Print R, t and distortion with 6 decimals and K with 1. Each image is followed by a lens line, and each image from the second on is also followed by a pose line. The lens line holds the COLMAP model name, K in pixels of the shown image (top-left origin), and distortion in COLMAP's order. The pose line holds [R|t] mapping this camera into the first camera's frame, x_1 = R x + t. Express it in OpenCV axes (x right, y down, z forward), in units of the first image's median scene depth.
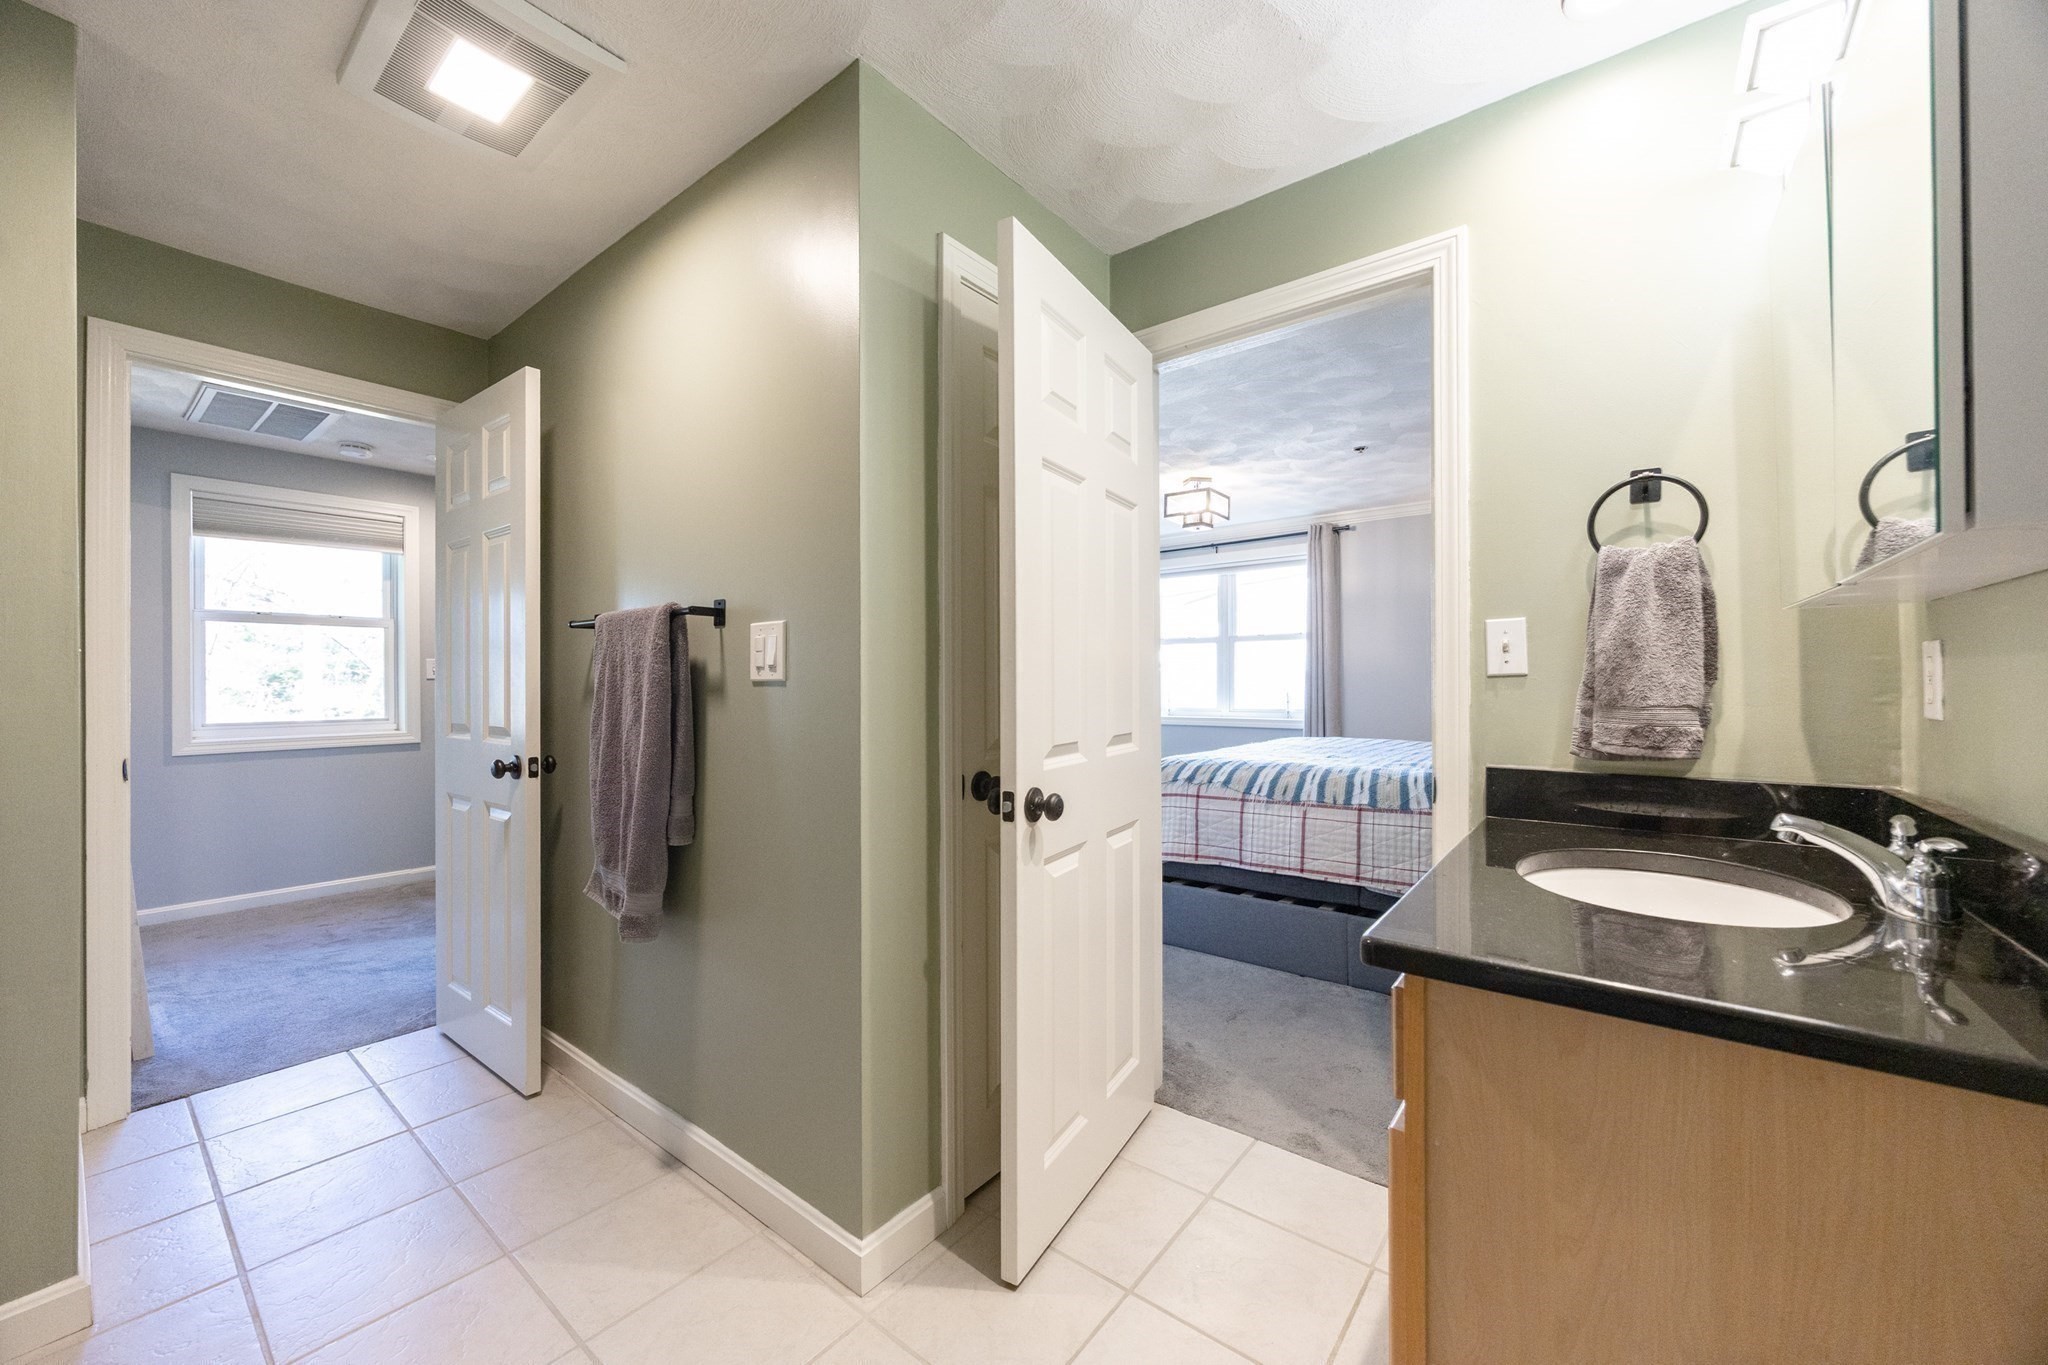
lens RADIAL K [[774.0, 0, 1024.0], [0, 774.0, 682.5], [0, 0, 1]] dist [-0.000400, 0.000157]
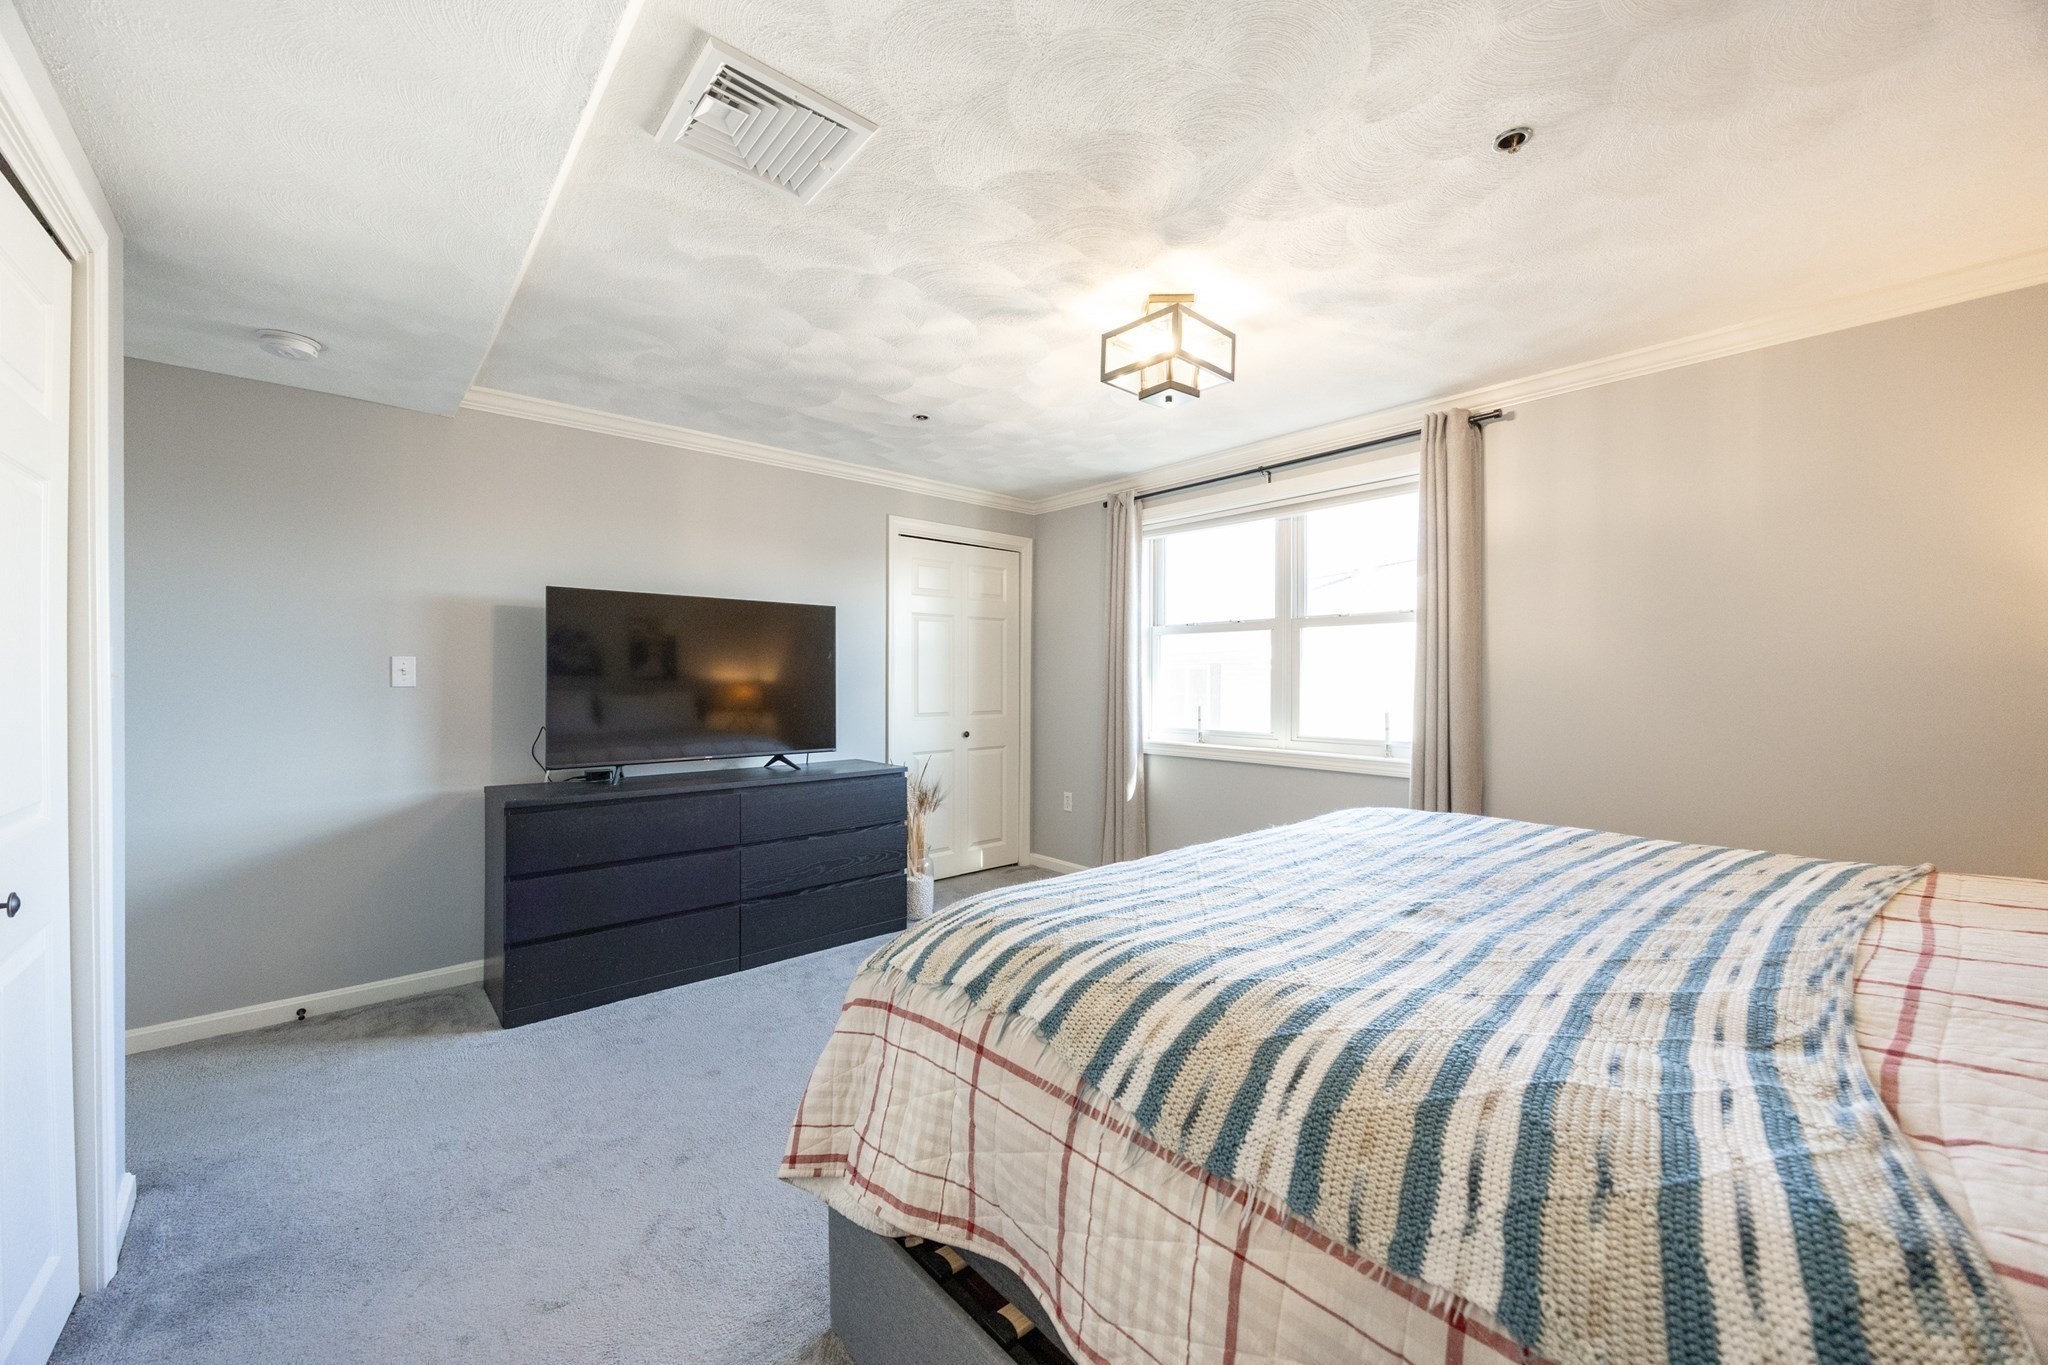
lens RADIAL K [[774.0, 0, 1024.0], [0, 774.0, 682.5], [0, 0, 1]] dist [-0.000400, 0.000157]
pose [[0.984819, 0.005691, -0.173493, 0.225853], [-0.004493, 0.999963, 0.007299, -0.015455], [0.173529, -0.006408, 0.984808, 0.491801]]
